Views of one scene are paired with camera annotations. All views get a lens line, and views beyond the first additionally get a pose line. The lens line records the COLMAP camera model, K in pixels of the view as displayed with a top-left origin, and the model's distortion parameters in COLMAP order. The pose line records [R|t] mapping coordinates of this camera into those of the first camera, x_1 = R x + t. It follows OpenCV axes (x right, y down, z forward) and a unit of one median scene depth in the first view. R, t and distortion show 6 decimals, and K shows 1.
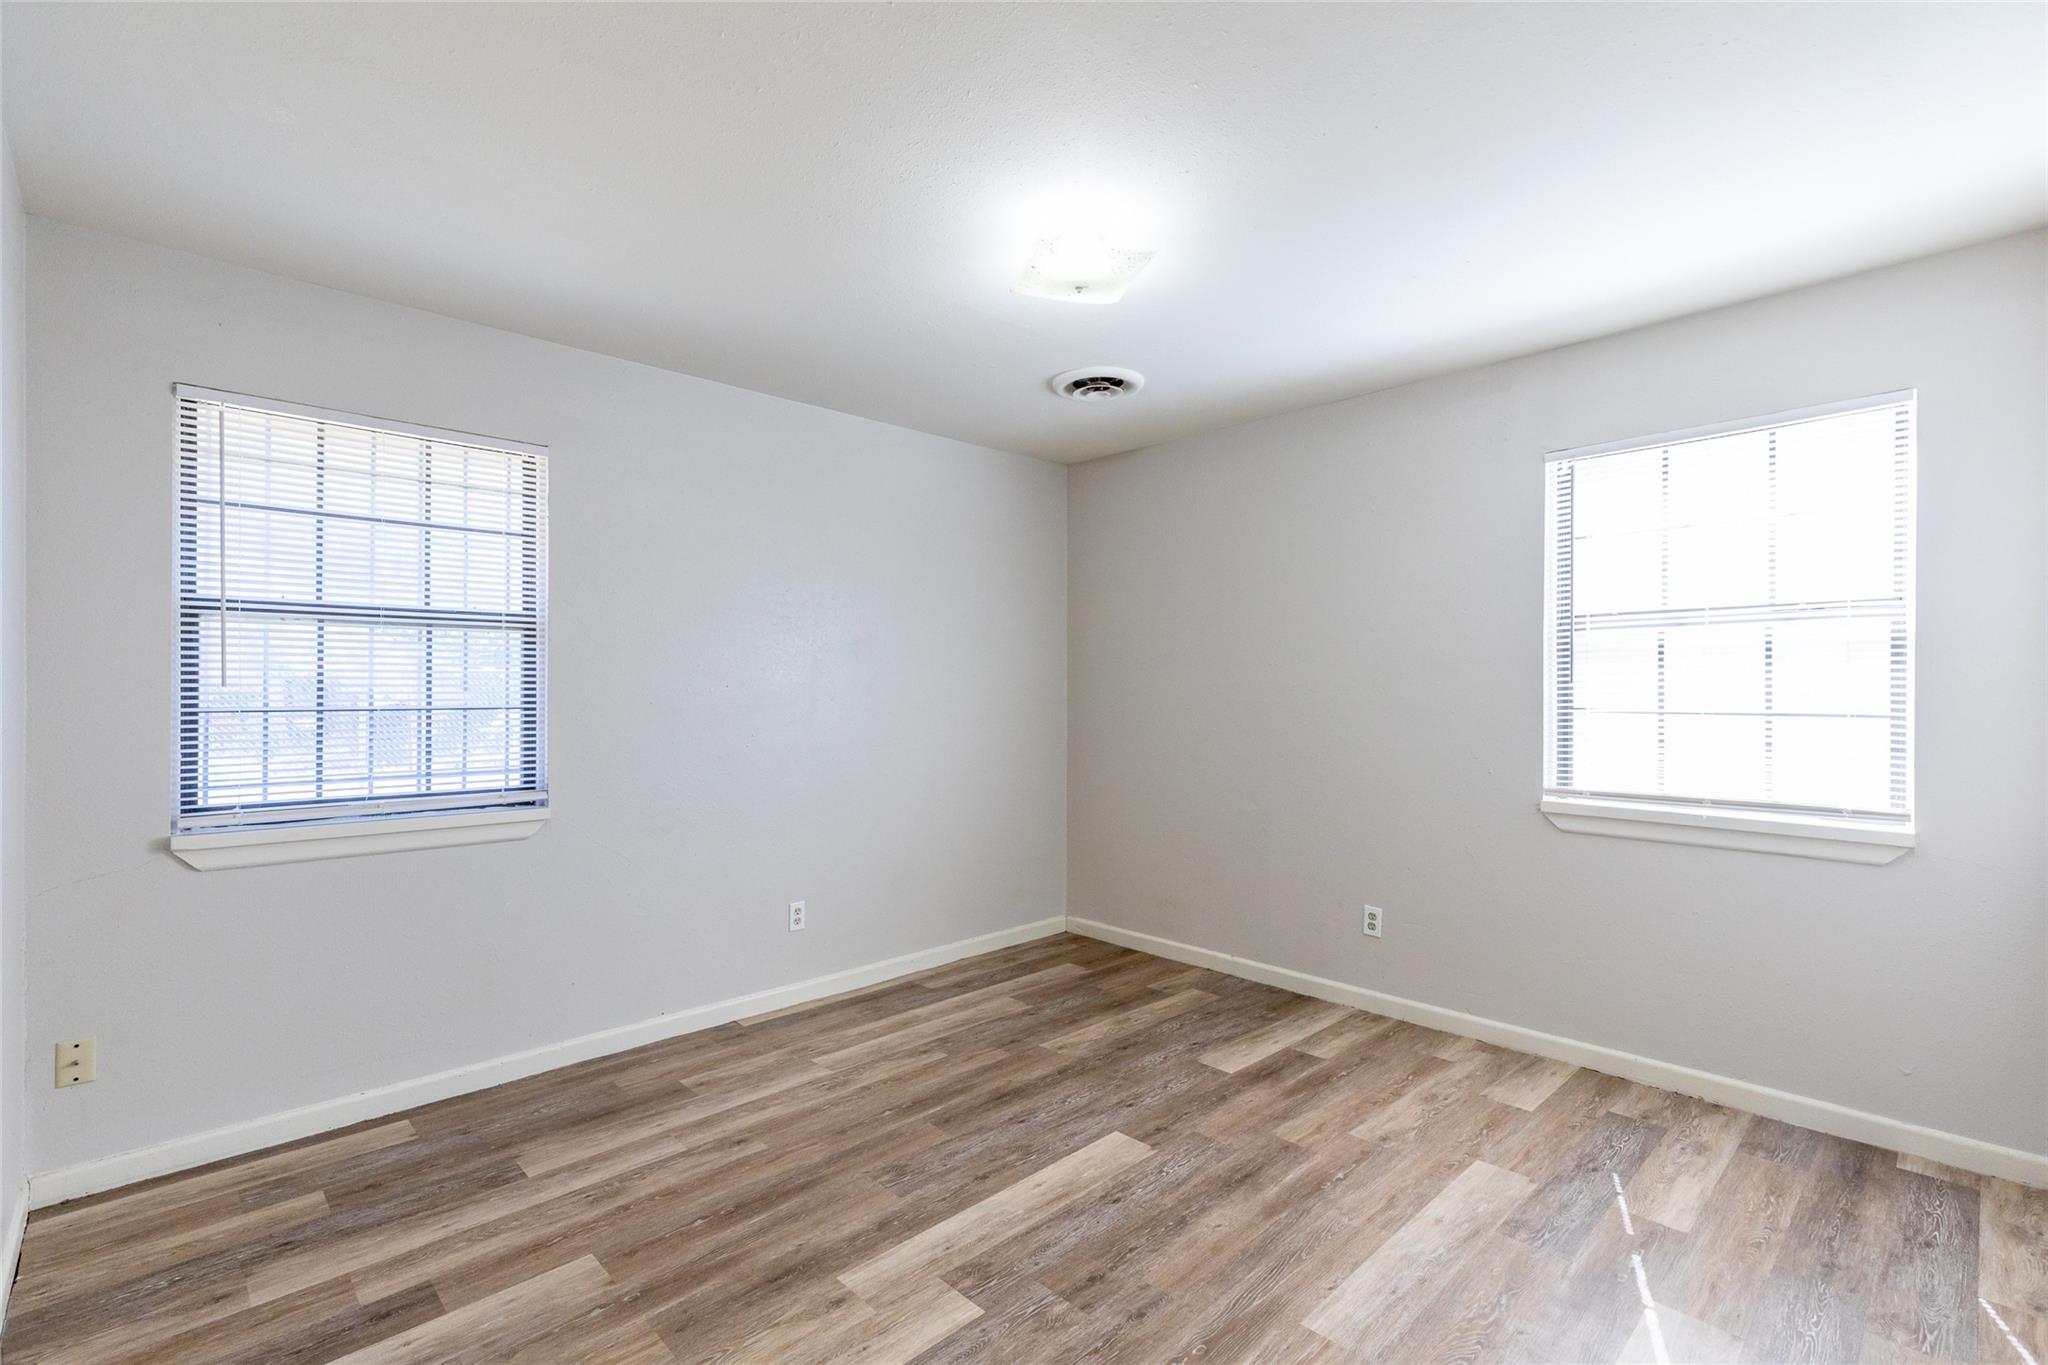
lens RADIAL K [[934.0, 0, 1040.4], [0, 934.0, 688.5], [0, 0, 1]] dist [0.000586, 0.000634]
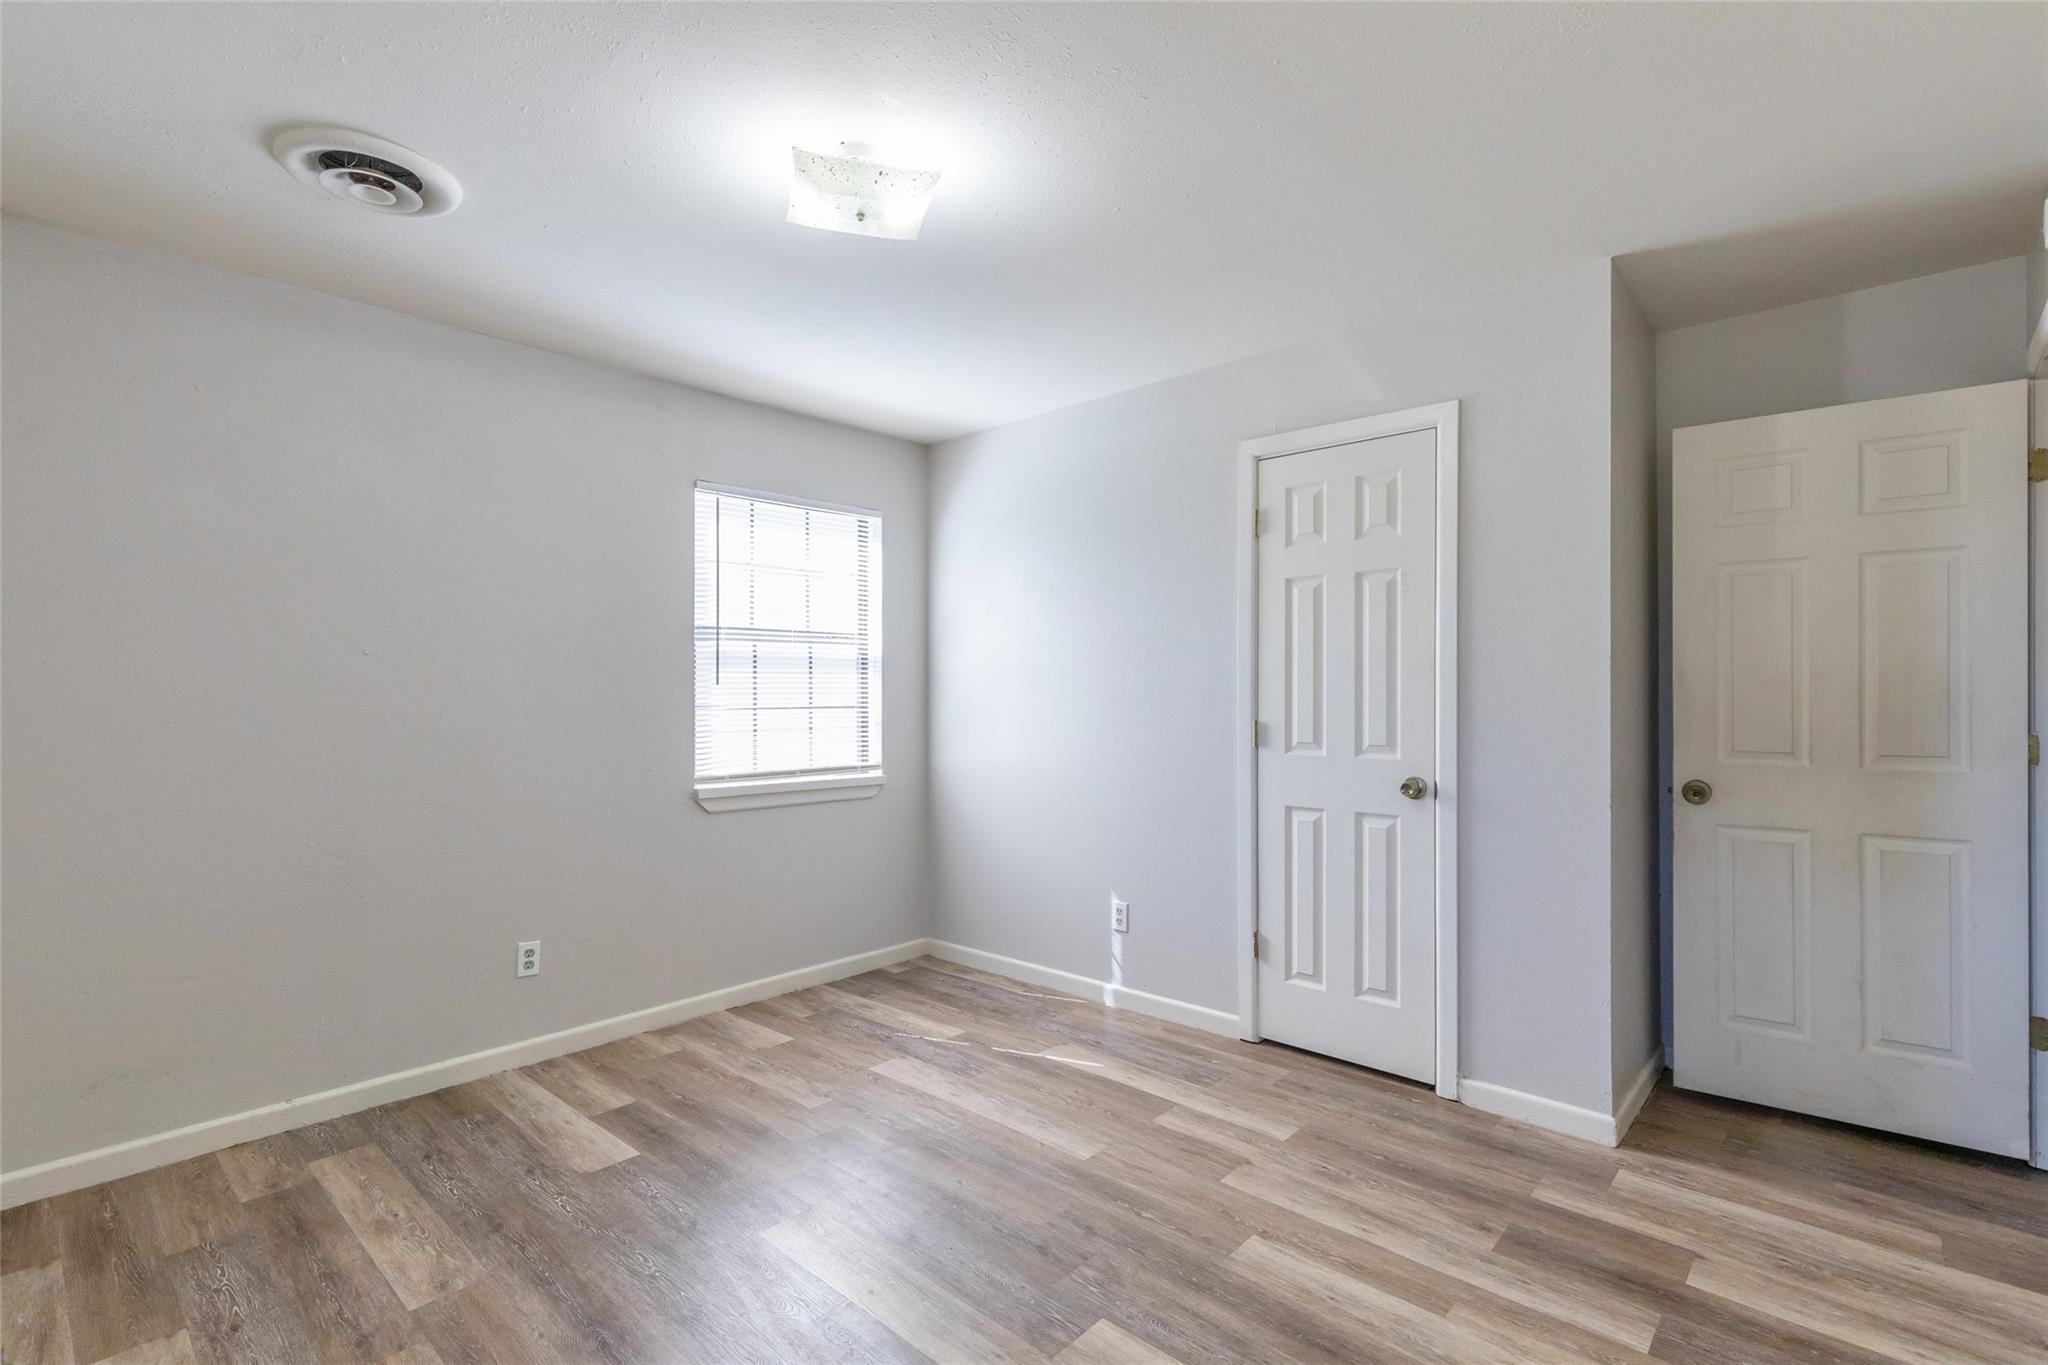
lens RADIAL K [[934.0, 0, 1040.4], [0, 934.0, 688.5], [0, 0, 1]] dist [0.000586, 0.000634]
pose [[-0.060179, 0.000229, 0.998188, -0.644820], [0.003039, 0.999995, -0.000046, -0.000052], [-0.998183, 0.003030, -0.060180, 0.694204]]
